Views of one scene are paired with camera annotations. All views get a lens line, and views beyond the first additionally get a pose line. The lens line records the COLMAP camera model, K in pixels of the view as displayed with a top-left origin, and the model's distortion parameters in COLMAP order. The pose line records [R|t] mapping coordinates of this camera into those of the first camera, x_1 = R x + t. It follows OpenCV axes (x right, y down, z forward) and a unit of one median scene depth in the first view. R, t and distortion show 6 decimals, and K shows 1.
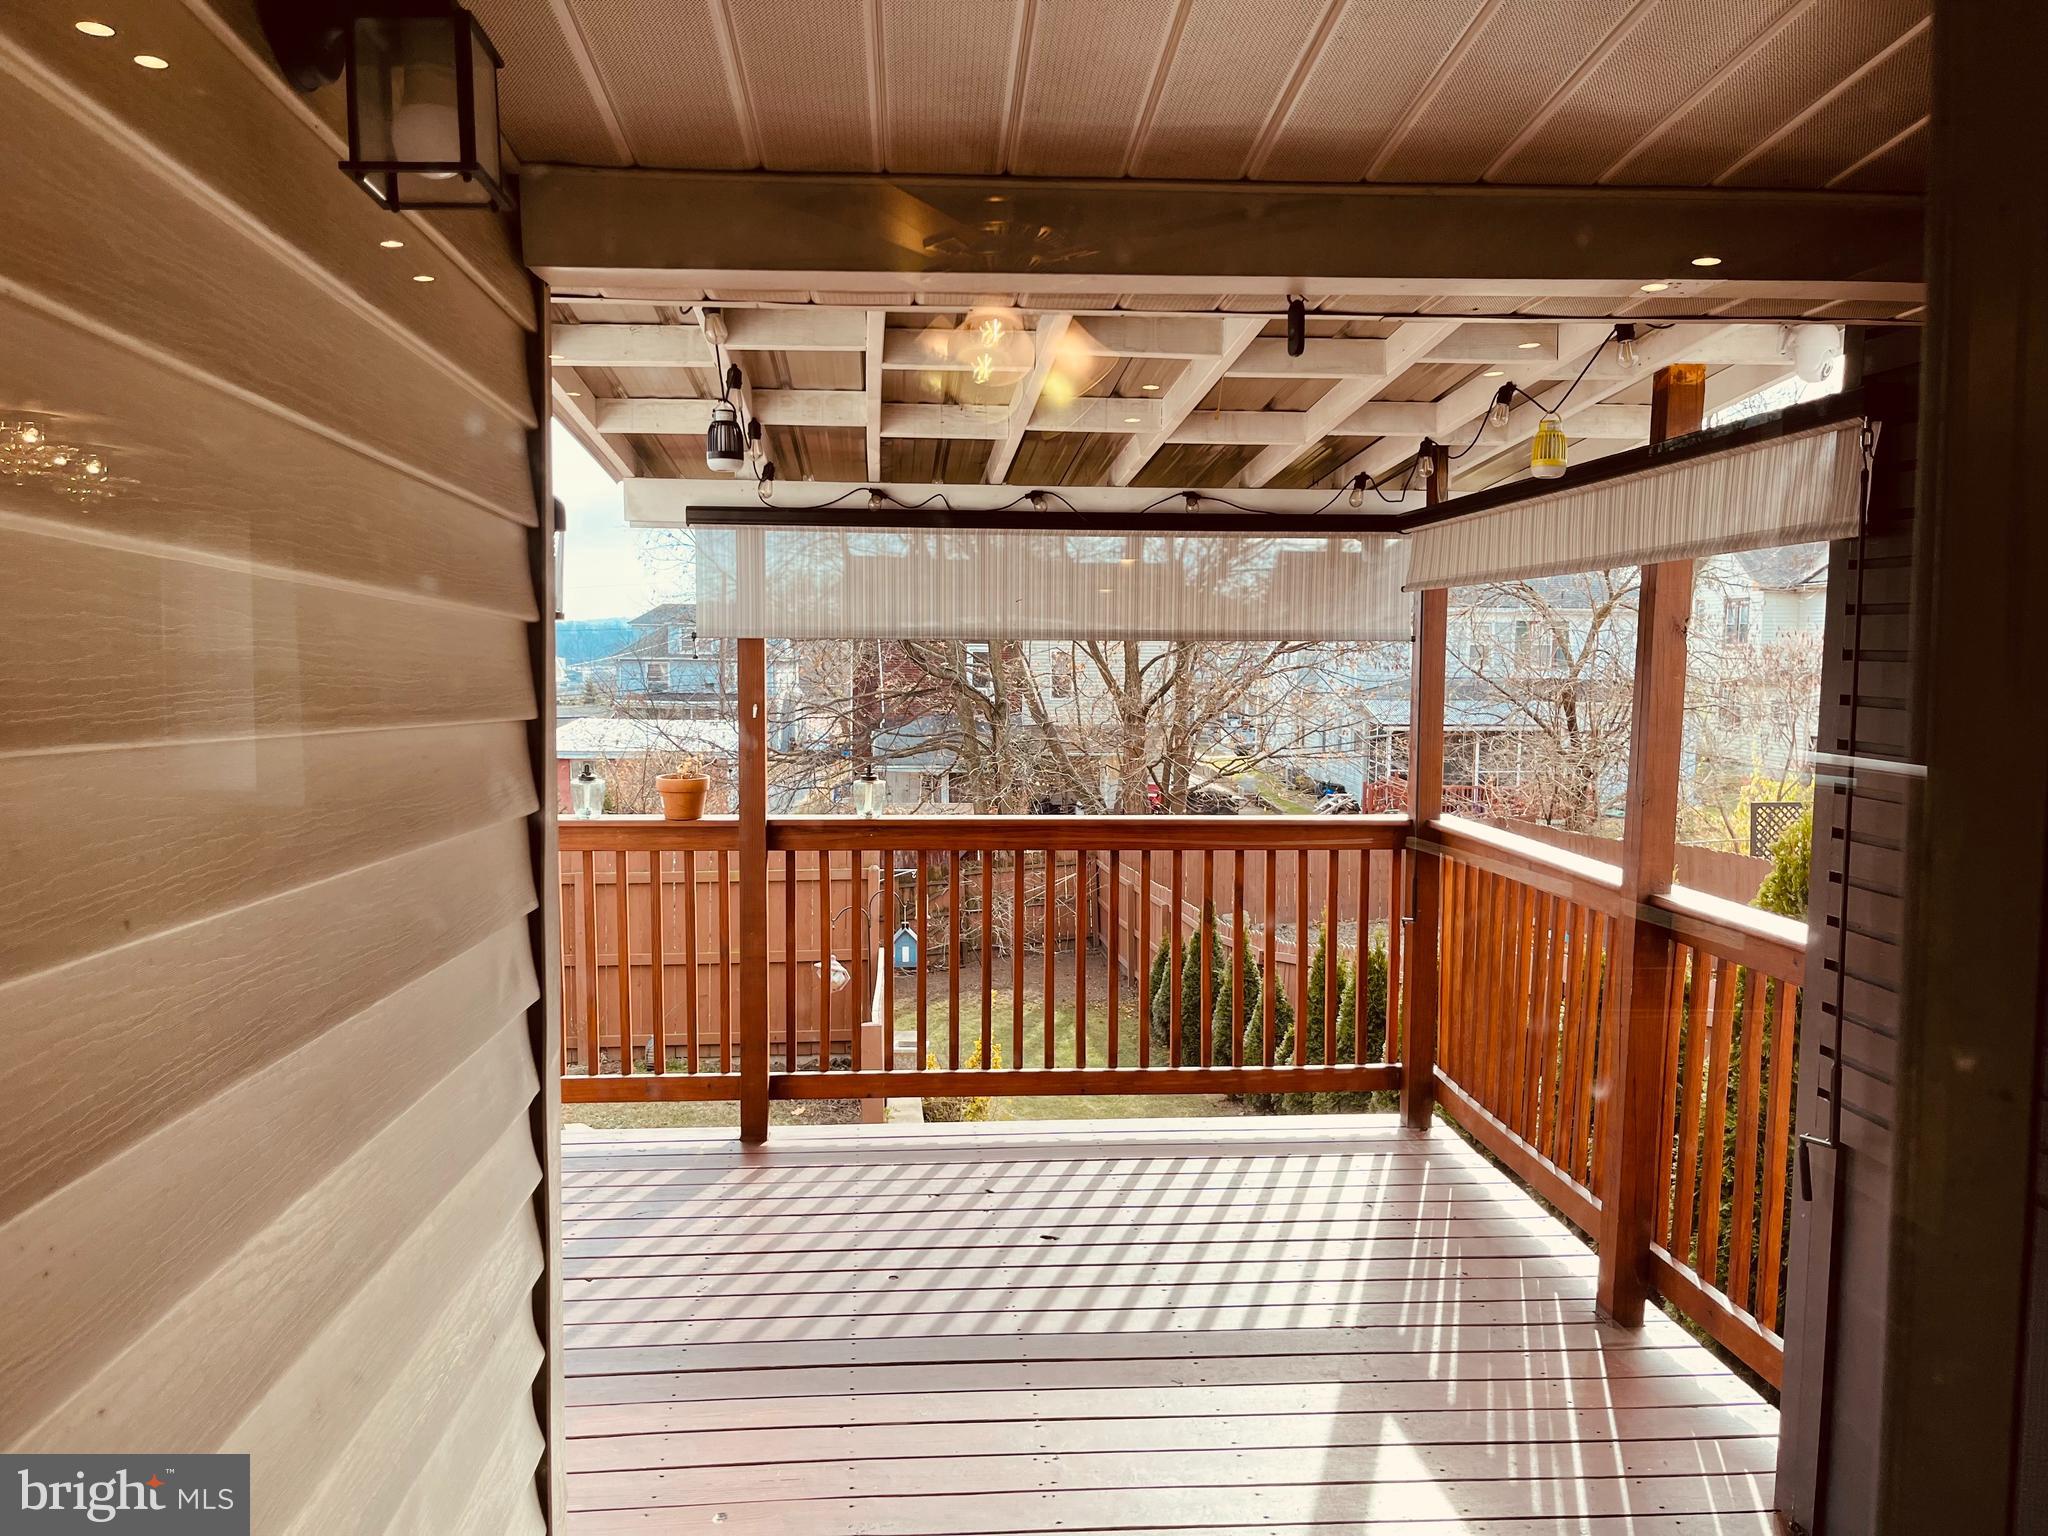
lens RADIAL K [[1584.0, 0, 1026.3], [0, 1584.0, 767.7], [0, 0, 1]] dist [0.002265, -0.004533]
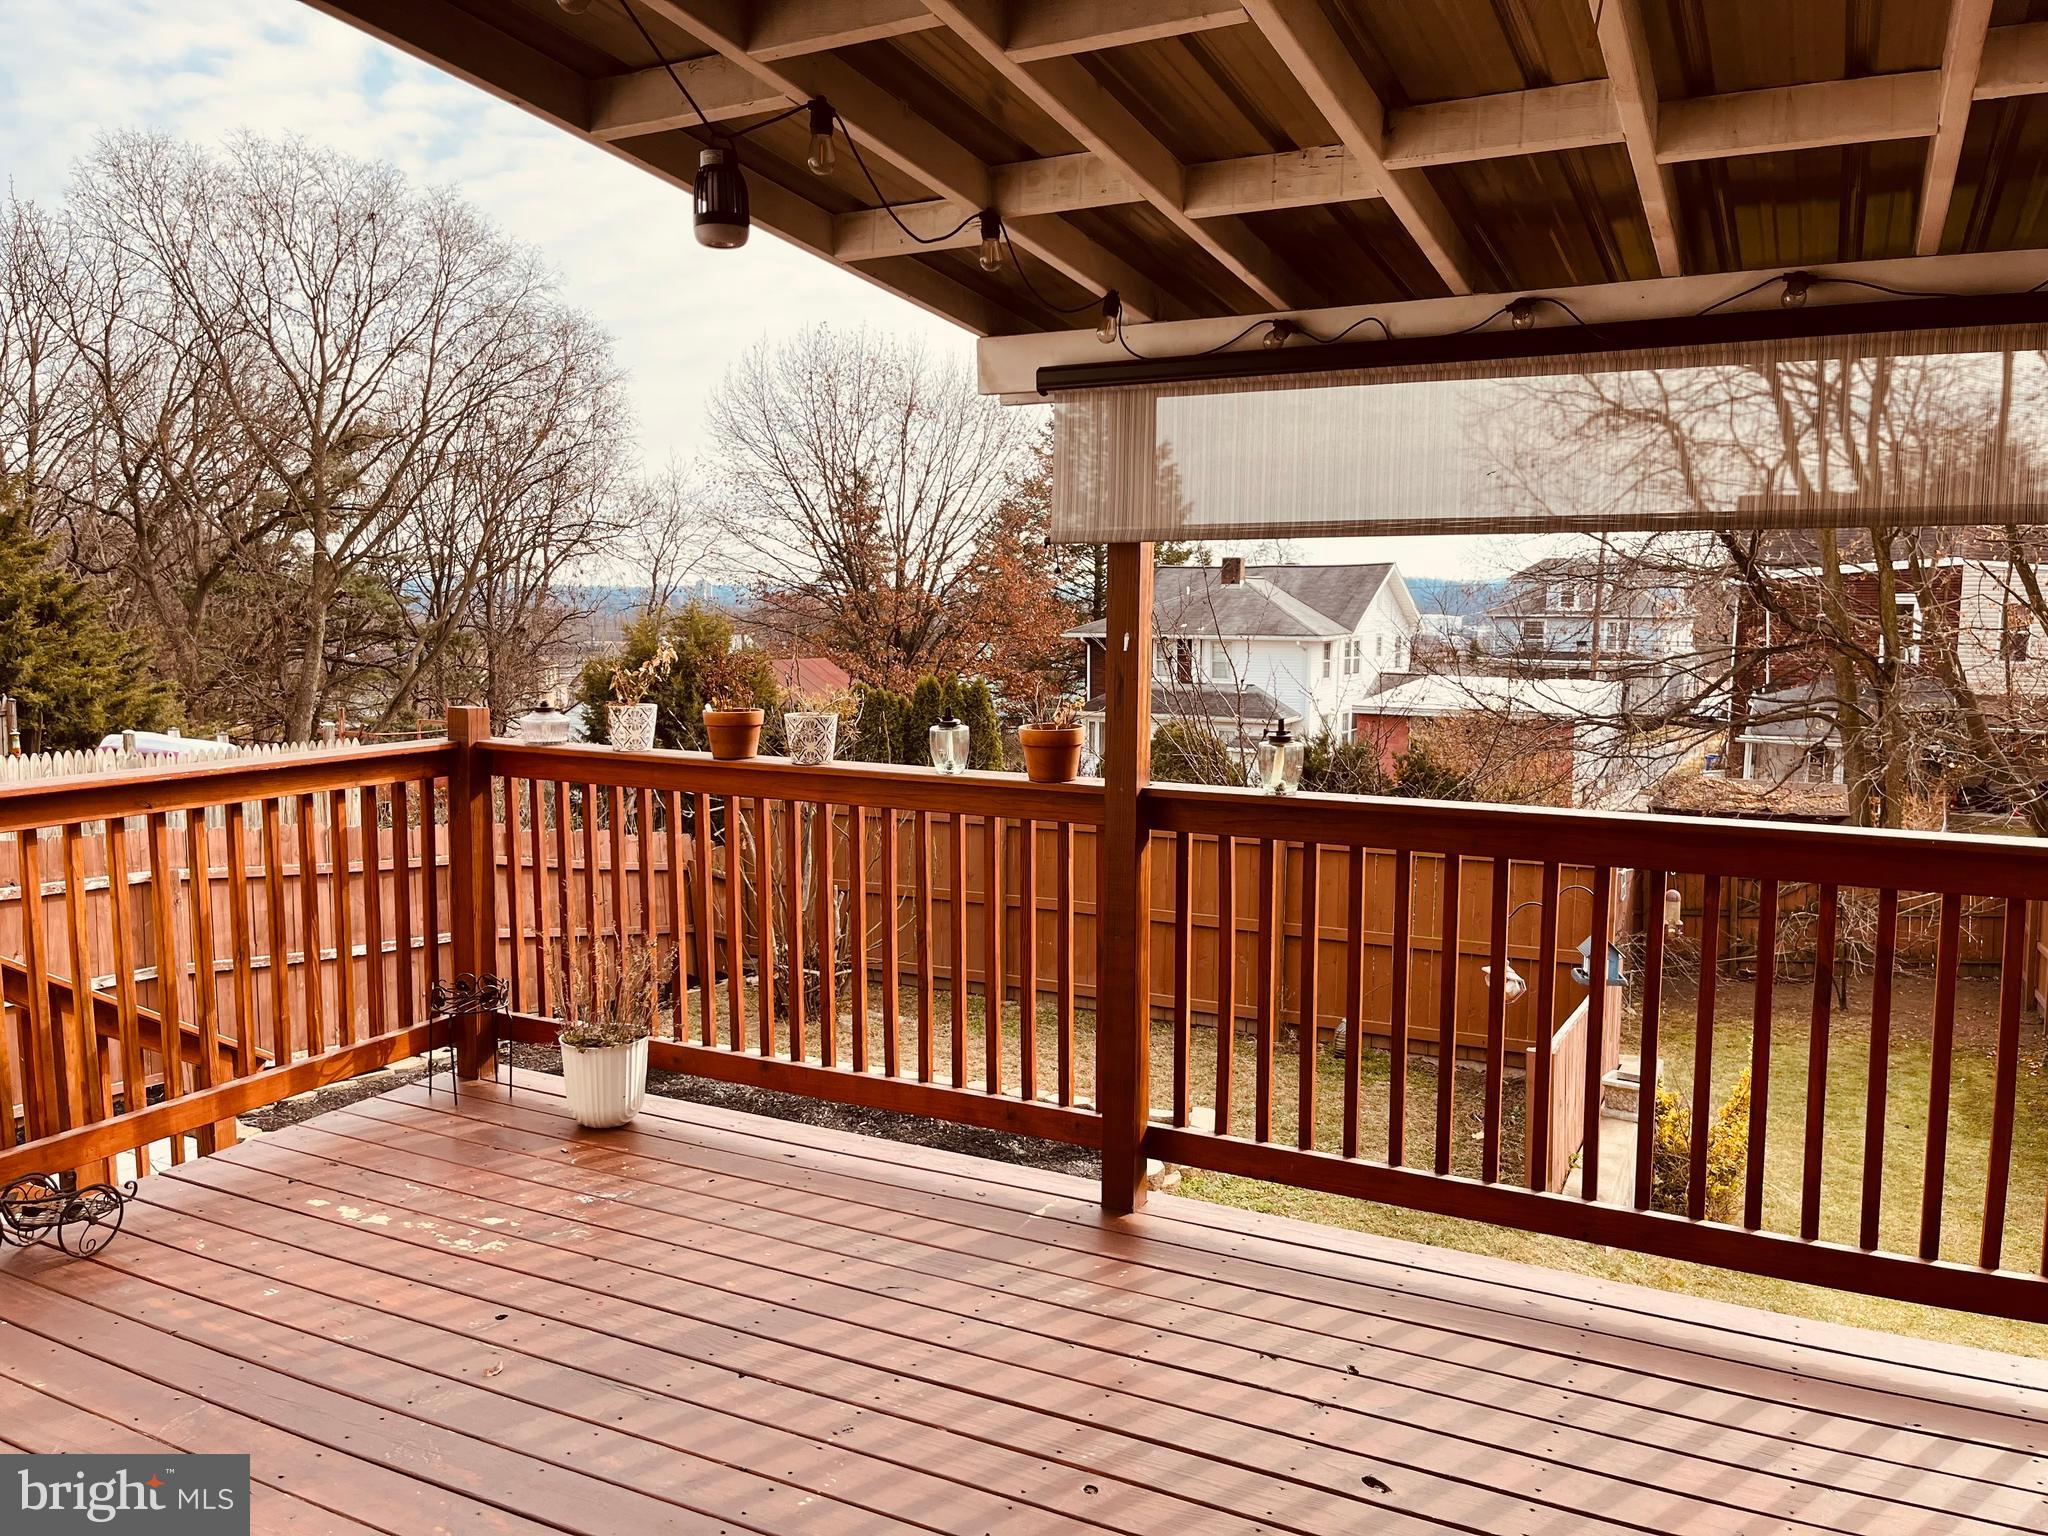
lens RADIAL K [[1564.2, 0, 1031.8], [0, 1564.2, 779.3], [0, 0, 1]] dist [0.065432, -0.098820]
pose [[0.846272, 0.053958, -0.530012, 0.181908], [-0.036621, 0.998396, 0.043170, -0.001347], [0.531491, -0.017124, 0.846891, 0.344633]]
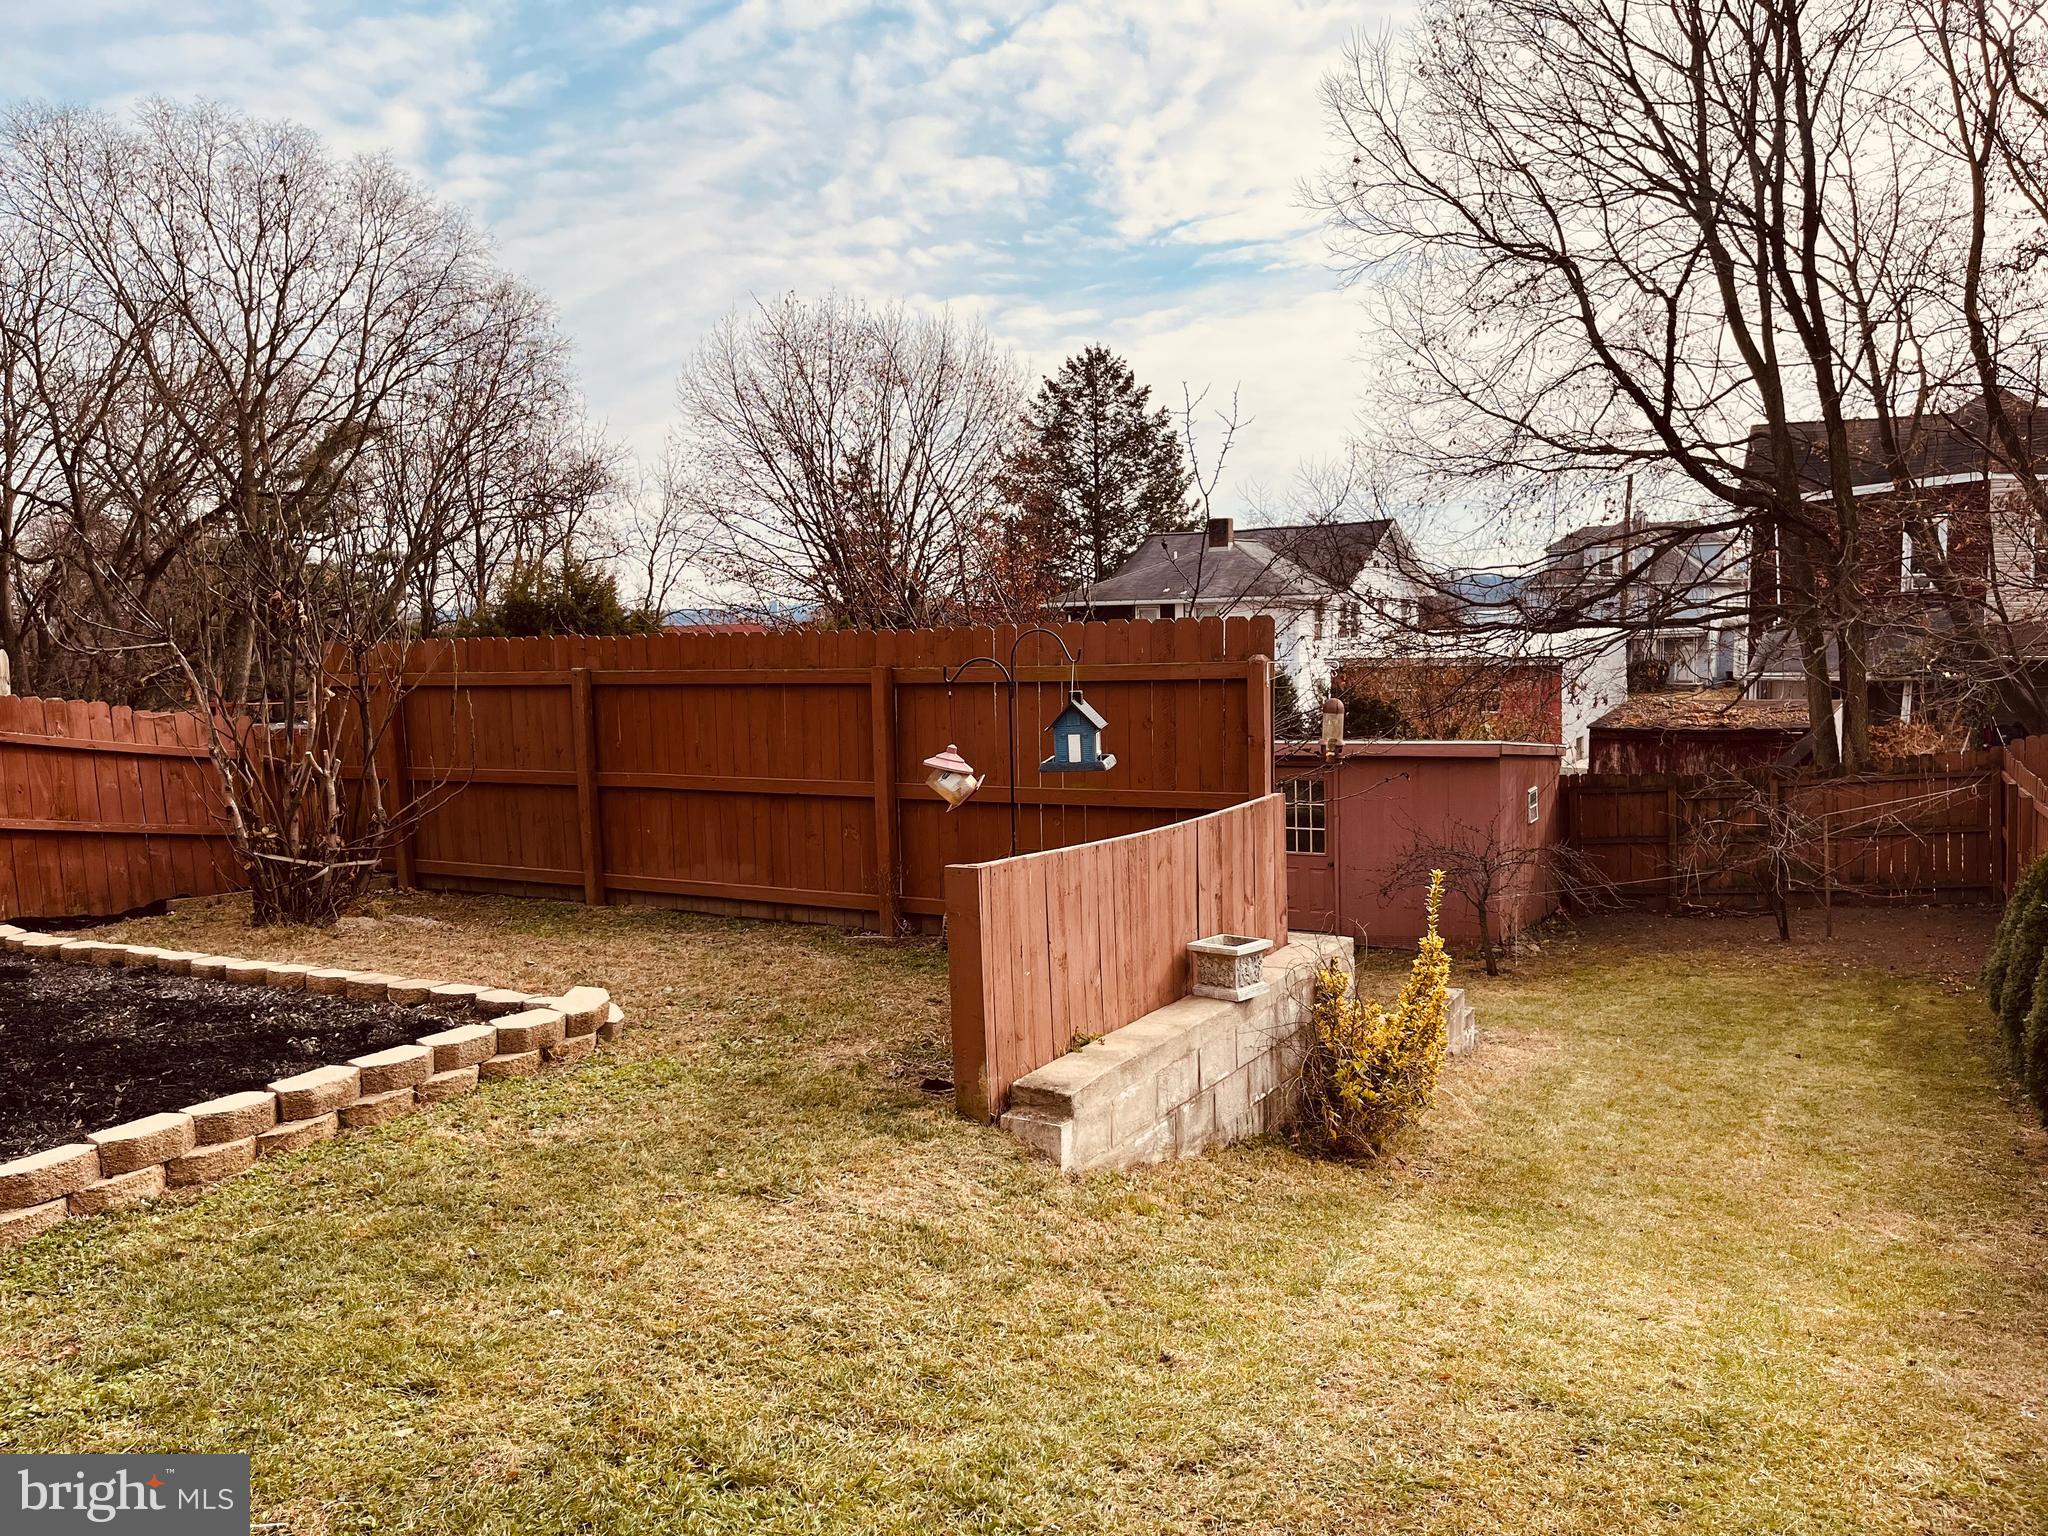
lens RADIAL K [[1546.8, 0, 1028.5], [0, 1546.8, 787.0], [0, 0, 1]] dist [0.079480, -0.131521]
pose [[0.817077, 0.032432, -0.575616, 0.194959], [-0.010542, 0.999090, 0.041327, 0.010839], [0.576433, -0.027699, 0.816675, 0.387187]]
